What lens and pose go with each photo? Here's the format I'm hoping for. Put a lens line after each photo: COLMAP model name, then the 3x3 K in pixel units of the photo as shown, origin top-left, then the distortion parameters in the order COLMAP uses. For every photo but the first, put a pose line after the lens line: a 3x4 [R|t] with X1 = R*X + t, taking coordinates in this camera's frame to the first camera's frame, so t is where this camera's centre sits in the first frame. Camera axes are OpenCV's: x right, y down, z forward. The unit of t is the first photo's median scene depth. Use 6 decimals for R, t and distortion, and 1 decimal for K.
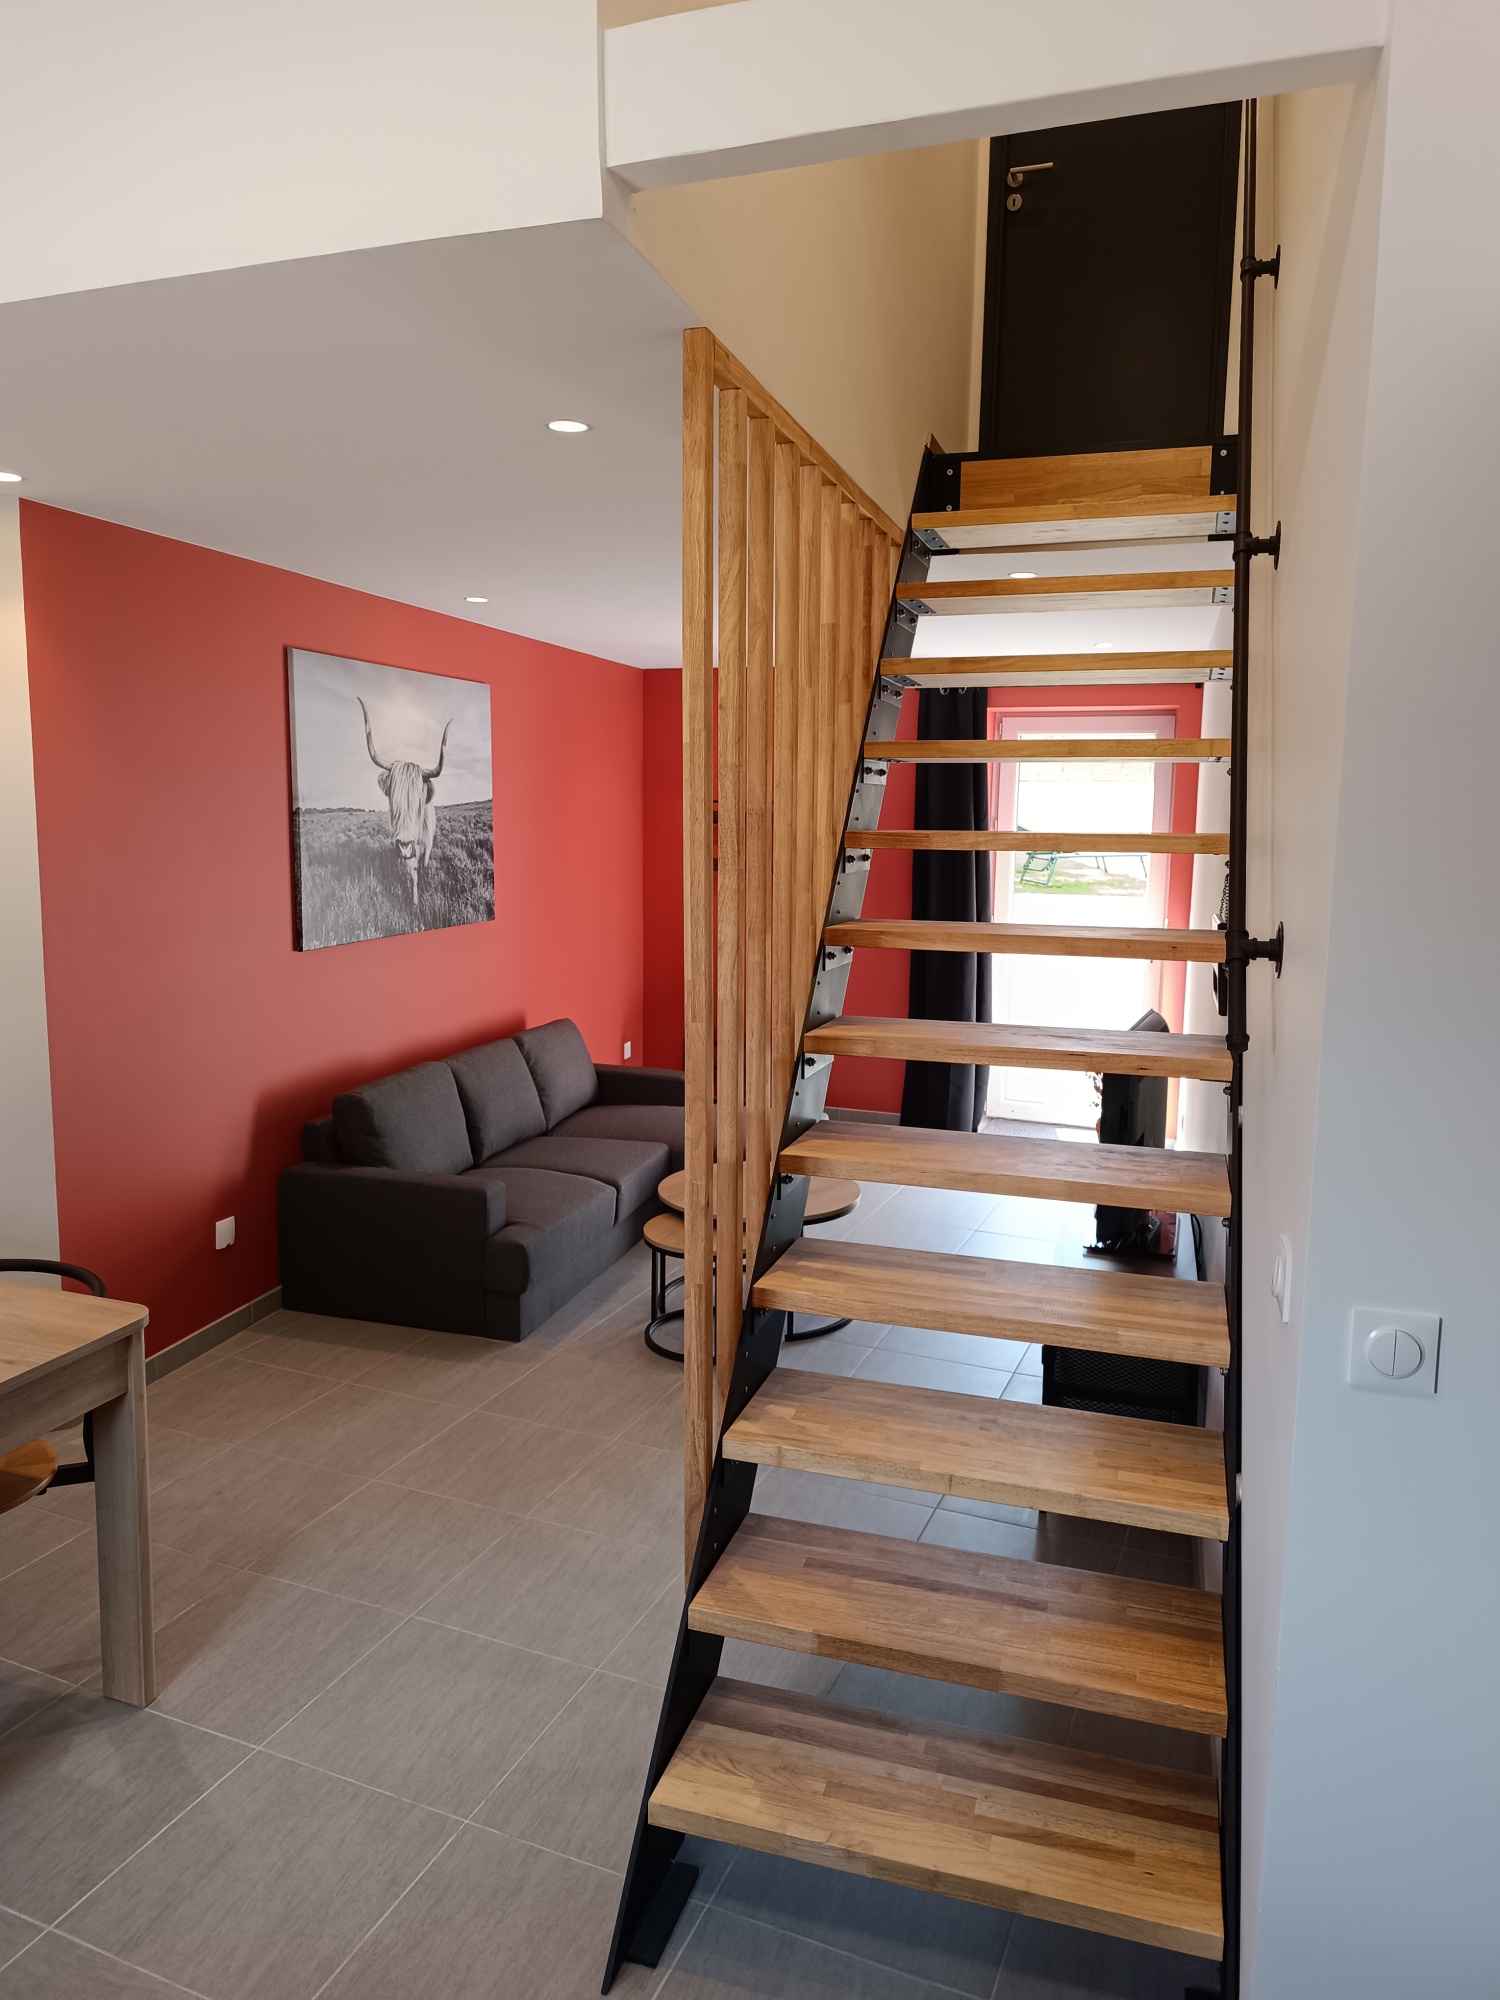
lens RADIAL K [[1373.1, 0, 750.7], [0, 1373.1, 999.0], [0, 0, 1]] dist [0.053552, -0.066803]
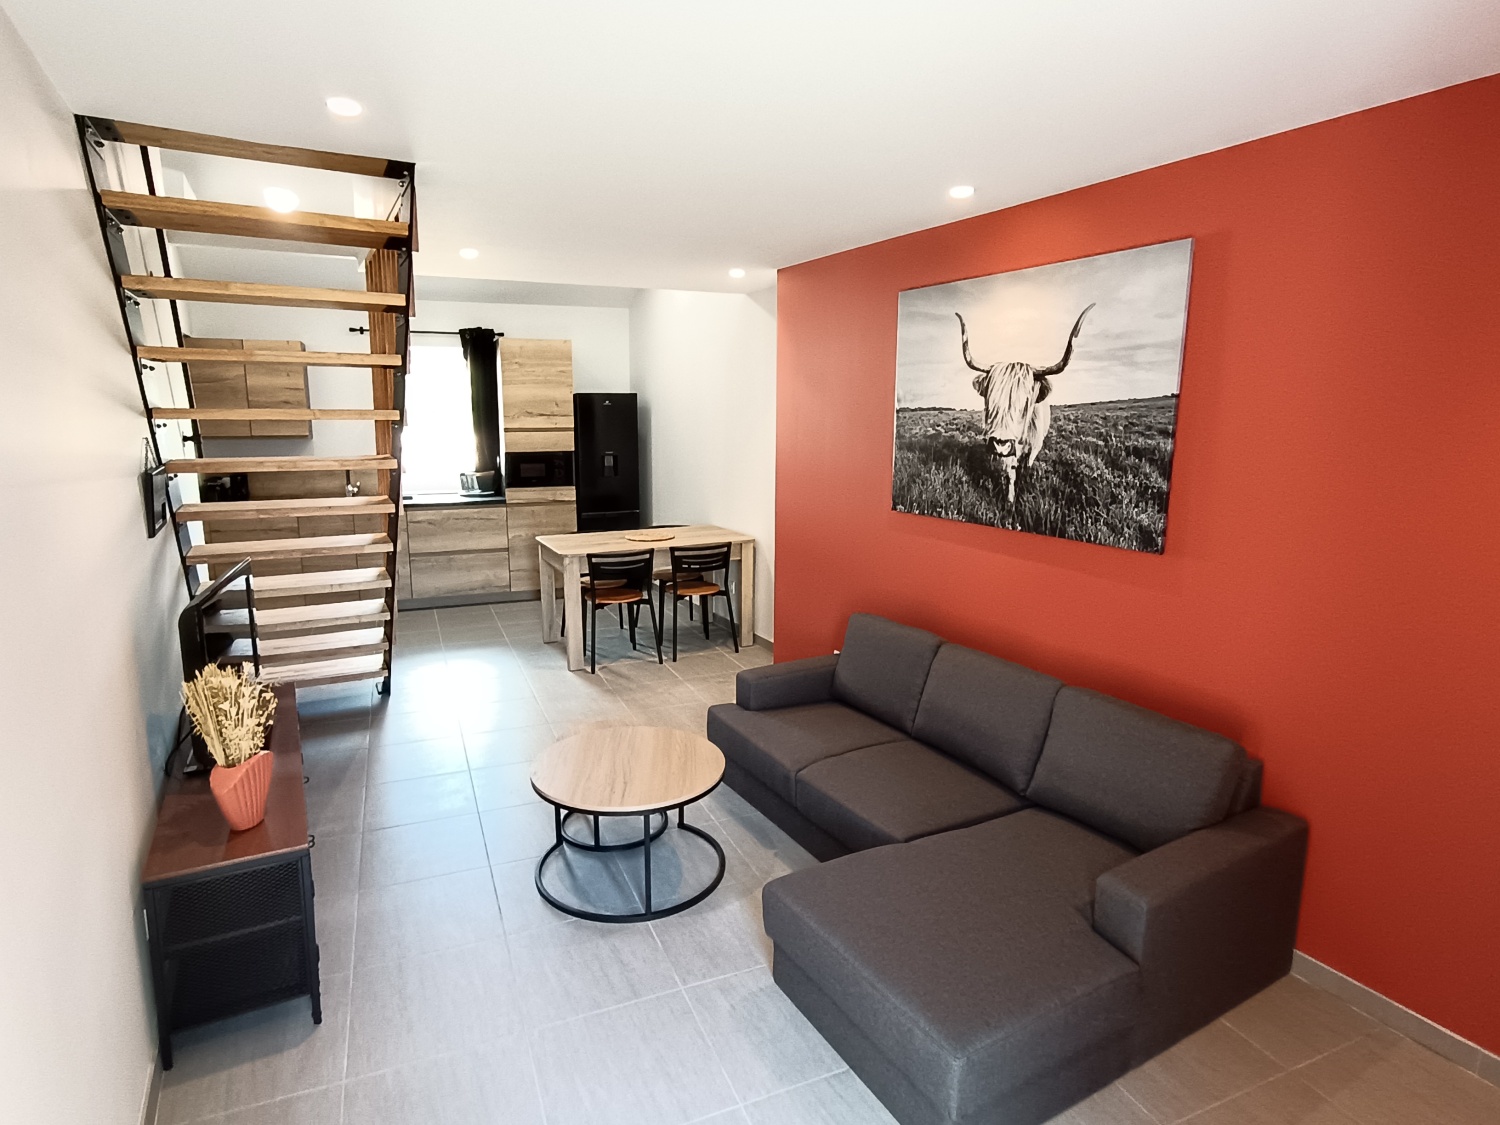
lens RADIAL K [[827.9, 0, 740.9], [0, 827.9, 557.4], [0, 0, 1]] dist [-0.029733, 0.012250]
pose [[-0.700315, 0.114572, -0.704579, 0.331414], [-0.108507, 0.958480, 0.263709, -0.168742], [0.705538, 0.261132, -0.658806, 1.270849]]
